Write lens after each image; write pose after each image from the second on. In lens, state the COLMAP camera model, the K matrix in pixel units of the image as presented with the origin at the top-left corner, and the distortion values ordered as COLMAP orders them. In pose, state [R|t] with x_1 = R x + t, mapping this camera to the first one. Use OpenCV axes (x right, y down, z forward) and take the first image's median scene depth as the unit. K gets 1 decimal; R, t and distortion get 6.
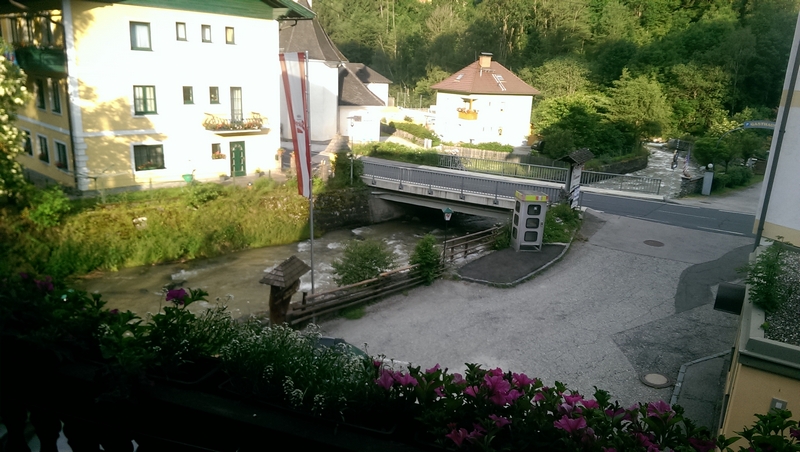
lens RADIAL K [[575.0, 0, 400.0], [0, 575.0, 226.0], [0, 0, 1]] dist [-0.000894, -0.002591]
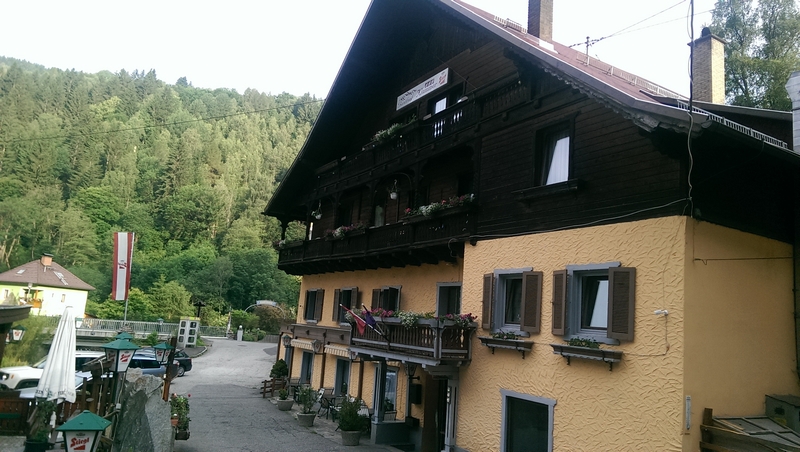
lens RADIAL K [[575.0, 0, 400.0], [0, 575.0, 226.0], [0, 0, 1]] dist [-0.000894, -0.002591]
pose [[0.644526, 0.134241, 0.752705, -0.289801], [0.161319, 0.938428, -0.305498, 0.128617], [-0.747370, 0.318327, 0.583186, -0.263009]]
